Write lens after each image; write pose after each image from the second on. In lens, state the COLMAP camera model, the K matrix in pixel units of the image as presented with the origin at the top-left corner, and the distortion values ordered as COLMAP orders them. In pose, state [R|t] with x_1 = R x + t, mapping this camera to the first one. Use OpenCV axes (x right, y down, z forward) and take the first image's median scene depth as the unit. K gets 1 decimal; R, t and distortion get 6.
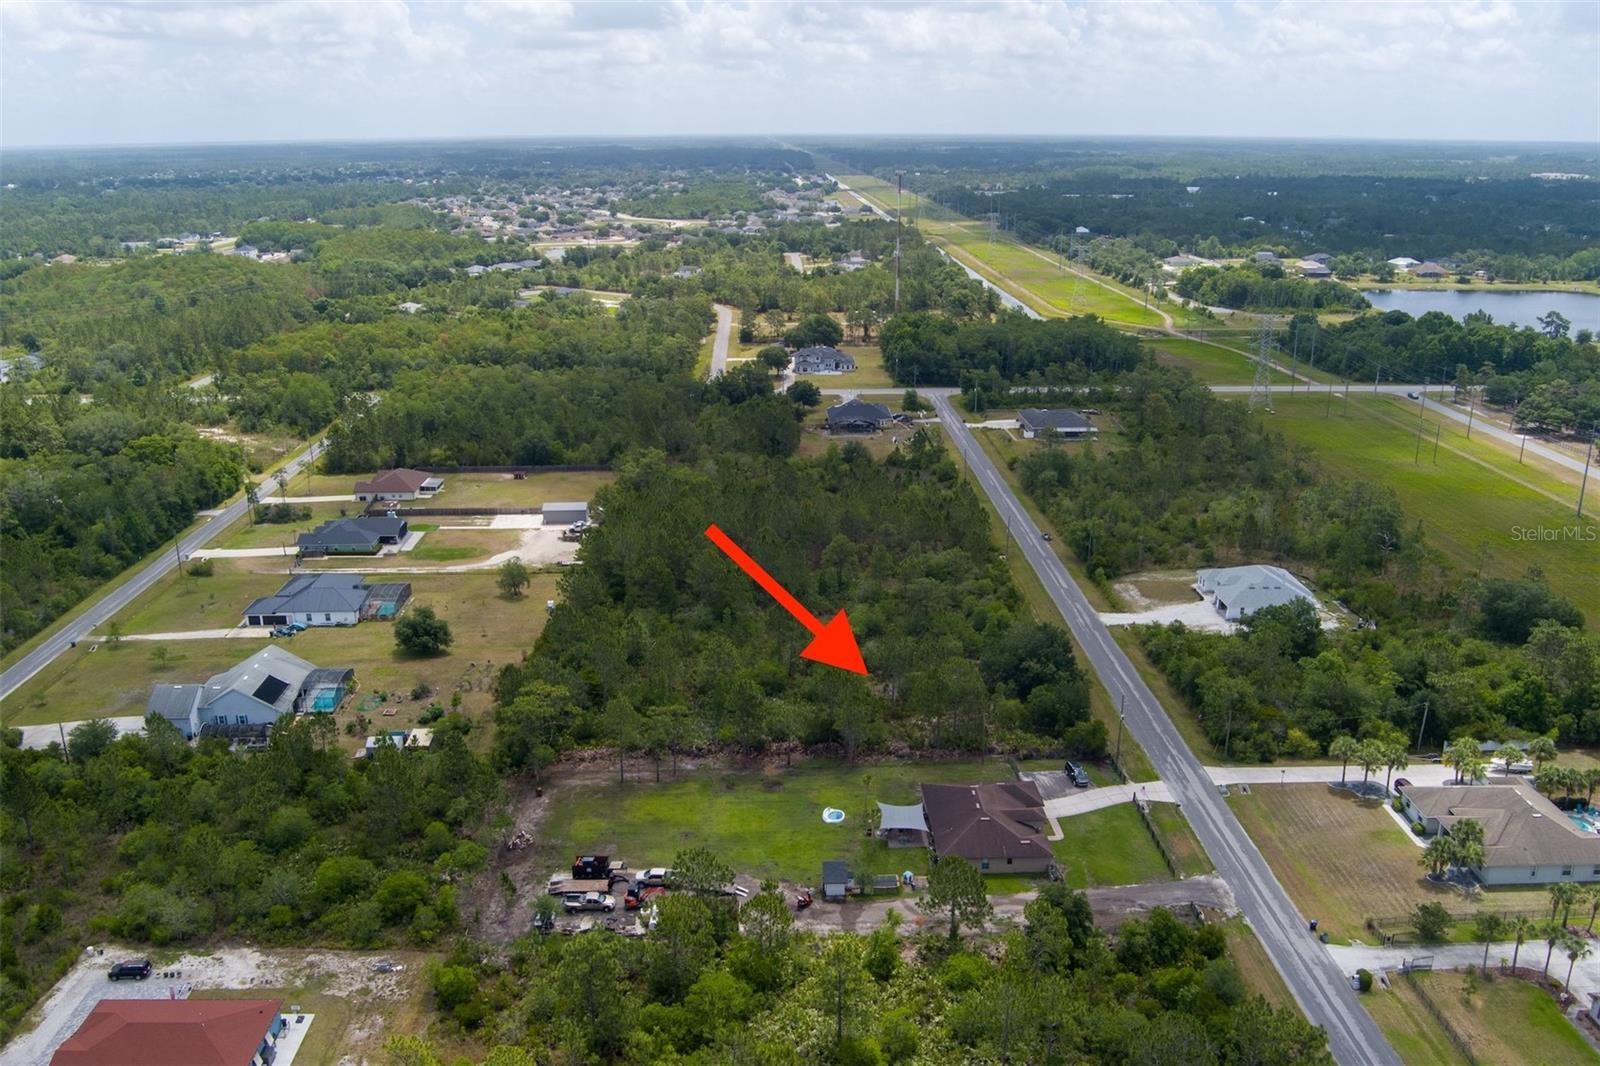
lens RADIAL K [[1294.6, 0, 797.7], [0, 1294.6, 542.6], [0, 0, 1]] dist [-0.074419, 0.022388]
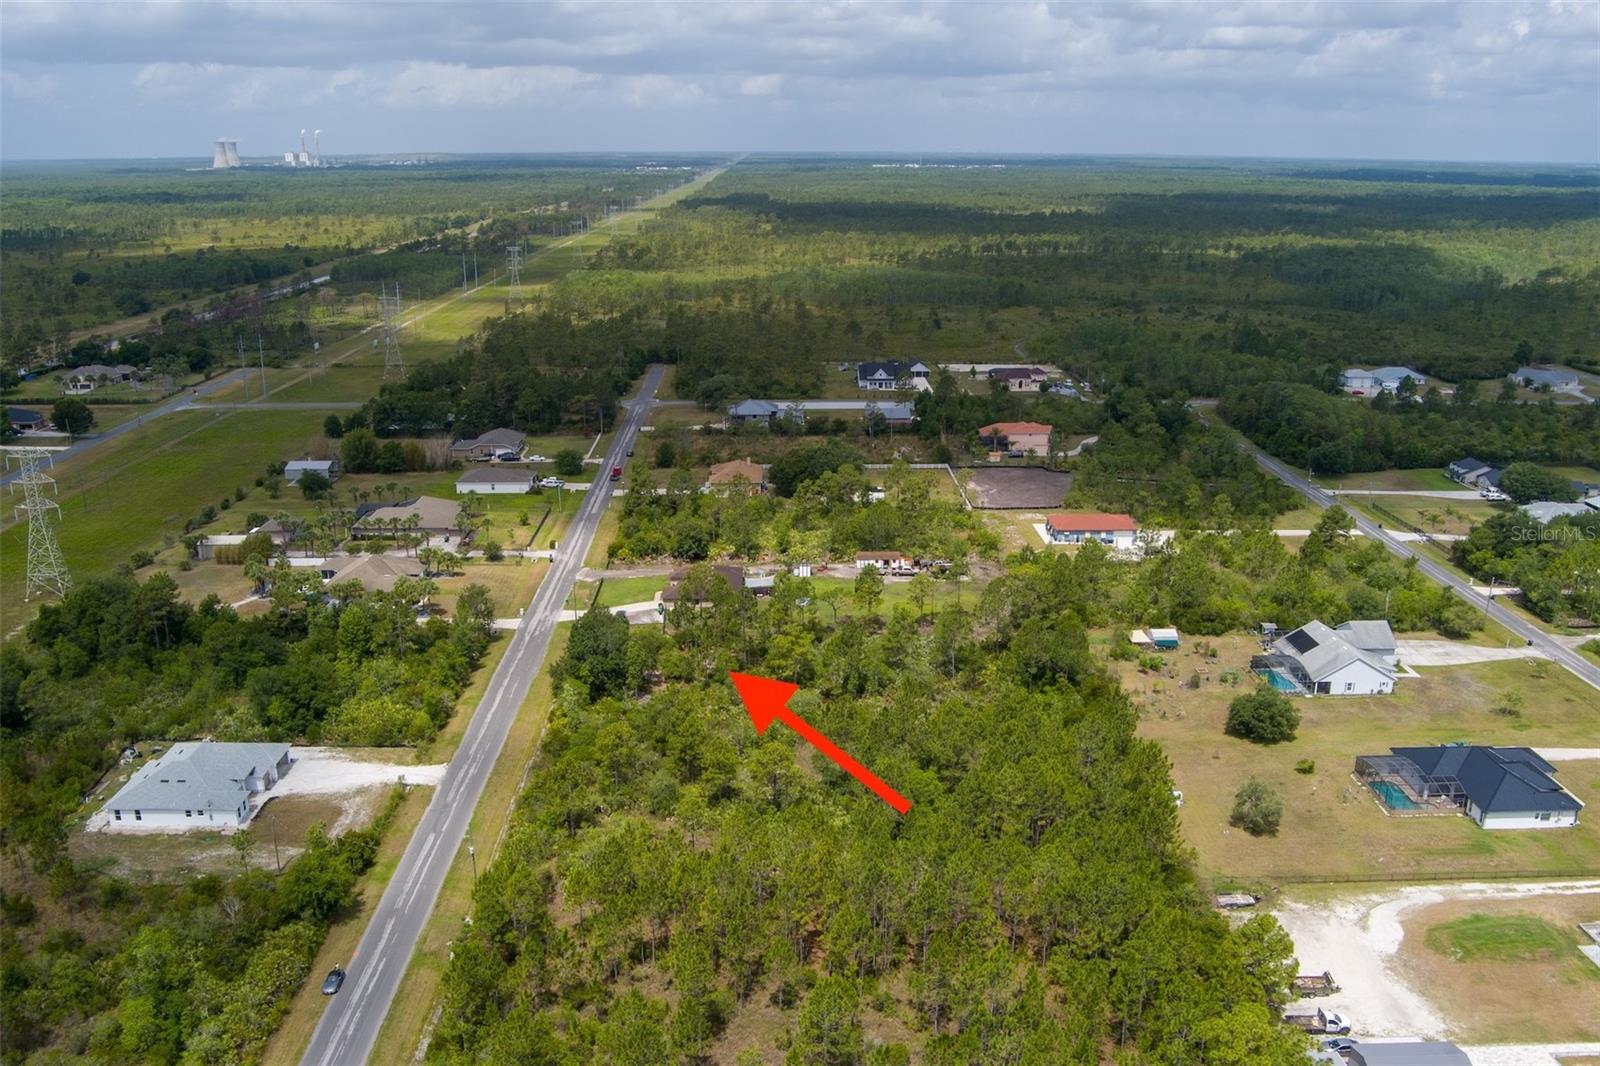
lens RADIAL K [[1294.6, 0, 799.4], [0, 1294.6, 520.1], [0, 0, 1]] dist [-0.074419, 0.022388]
pose [[-0.999989, -0.000406, 0.004708, 0.016167], [0.002309, 0.827218, 0.561876, -0.452011], [-0.004123, 0.561880, -0.827208, 1.404176]]
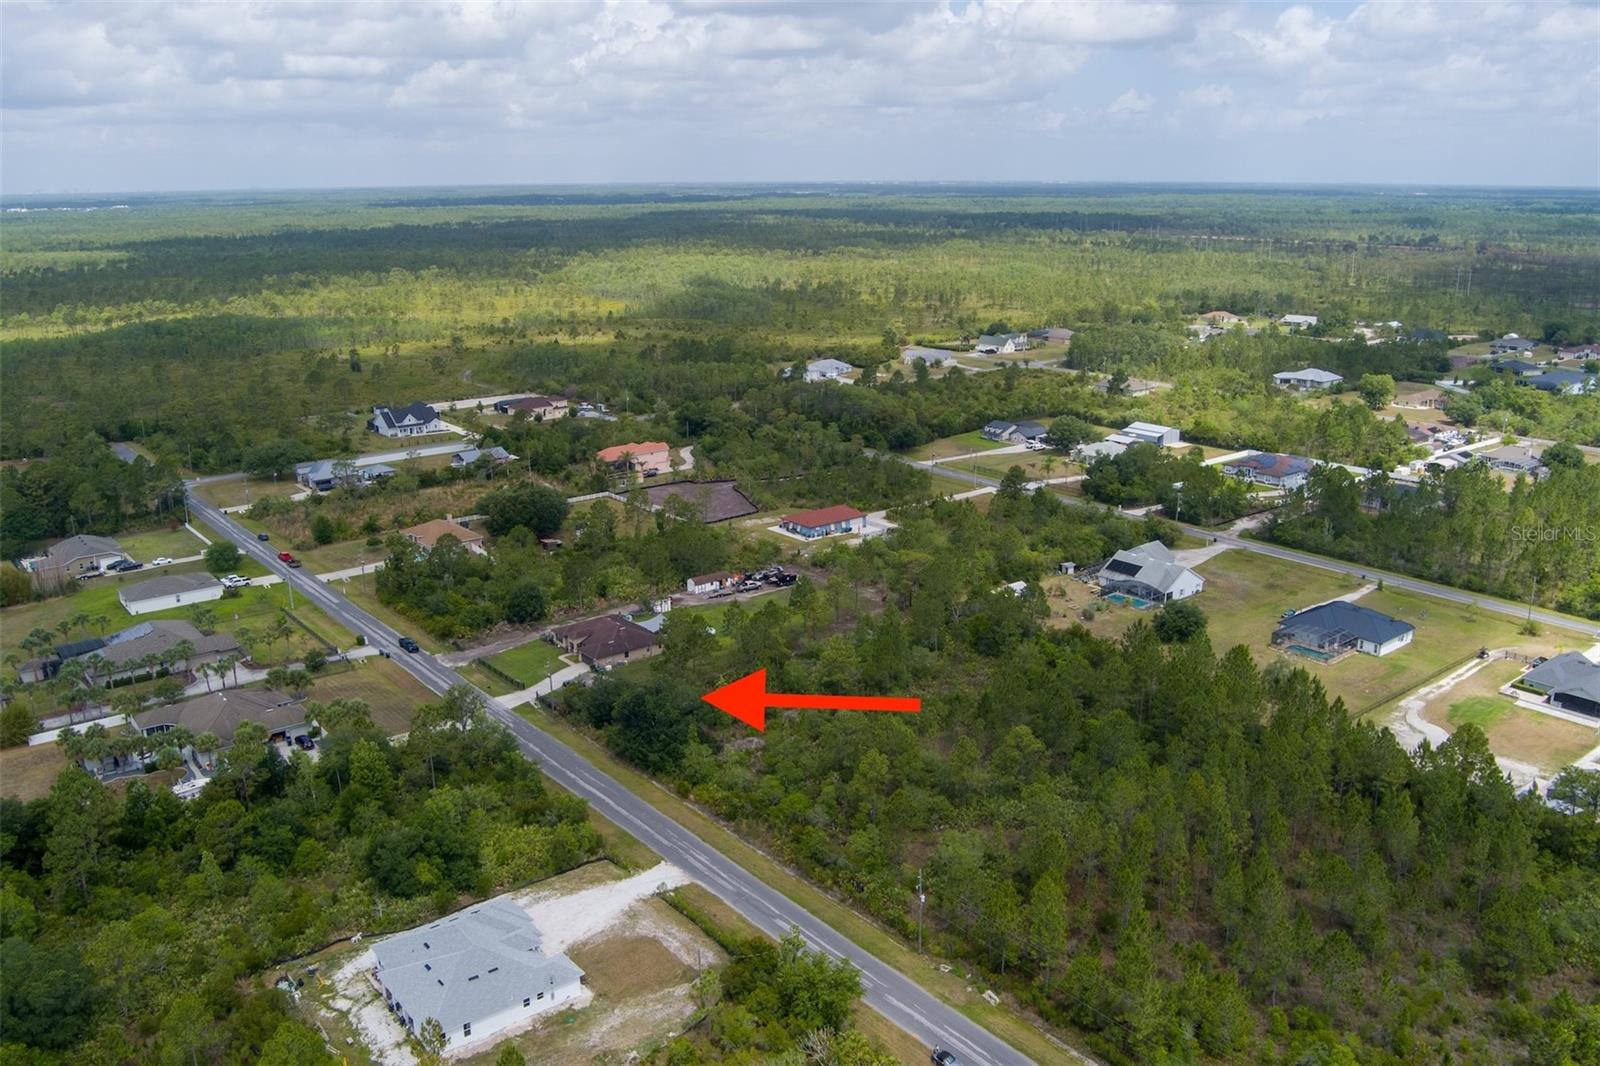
lens RADIAL K [[1294.6, 0, 799.7], [0, 1294.6, 511.1], [0, 0, 1]] dist [-0.074419, 0.022388]
pose [[-0.797220, 0.159829, -0.582147, 0.504020], [-0.178607, 0.858699, 0.480349, -0.409567], [0.576663, 0.486920, -0.656025, 1.266032]]
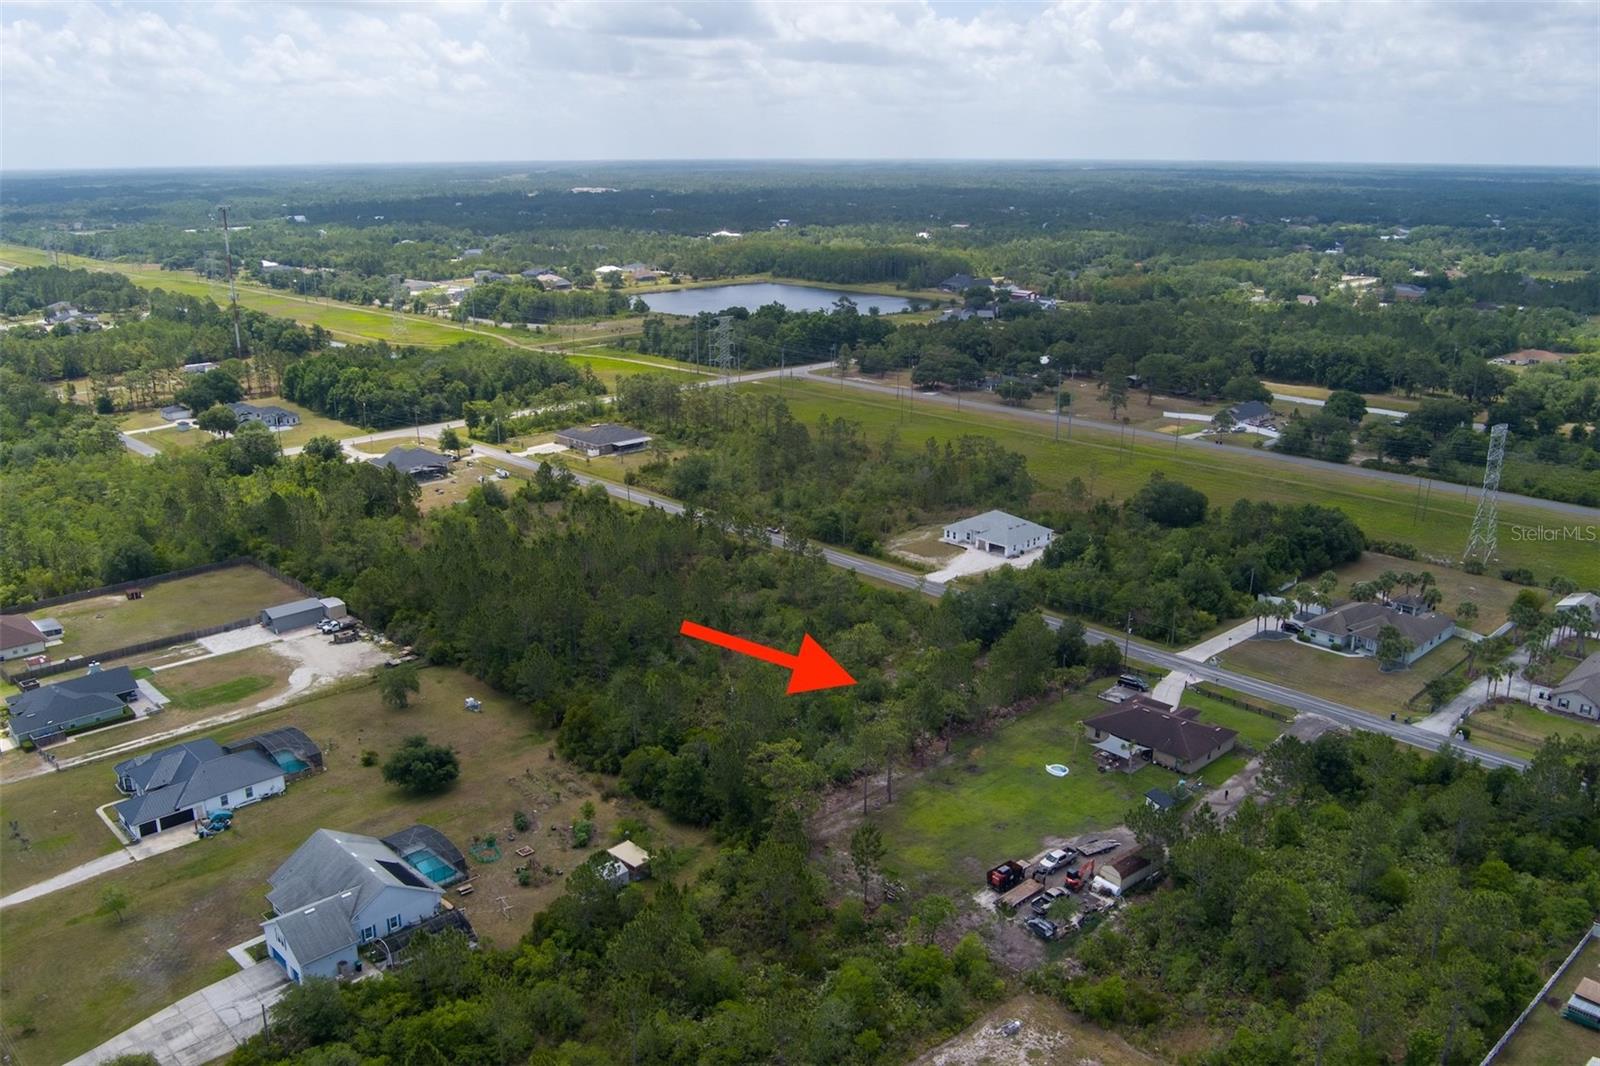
lens RADIAL K [[1294.6, 0, 800.5], [0, 1294.6, 516.8], [0, 0, 1]] dist [-0.074419, 0.022388]
pose [[0.742461, -0.181217, 0.644912, -0.519300], [0.206137, 0.977807, 0.037442, -0.055618], [-0.637385, 0.105141, 0.763339, 0.179357]]
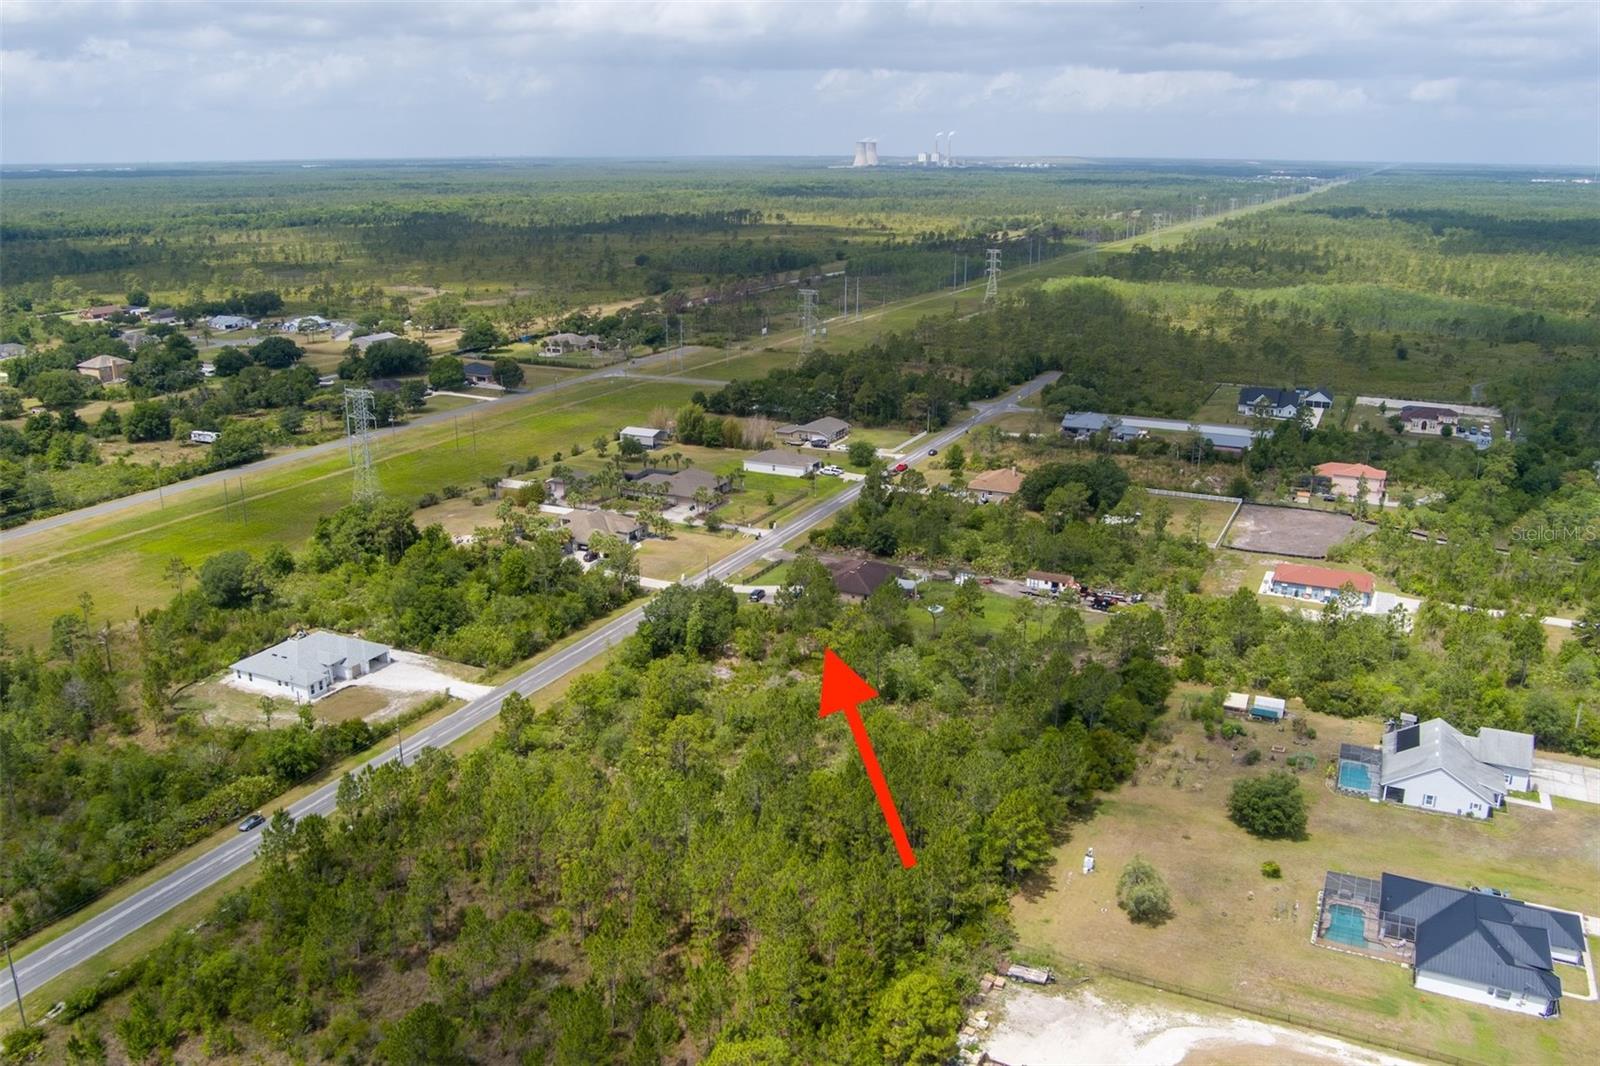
lens RADIAL K [[1294.6, 0, 795.8], [0, 1294.6, 520.9], [0, 0, 1]] dist [-0.074419, 0.022388]
pose [[-0.887650, -0.125555, 0.443073, -0.305297], [0.143794, 0.838448, 0.525670, -0.434857], [-0.437494, 0.530322, -0.726194, 1.349773]]
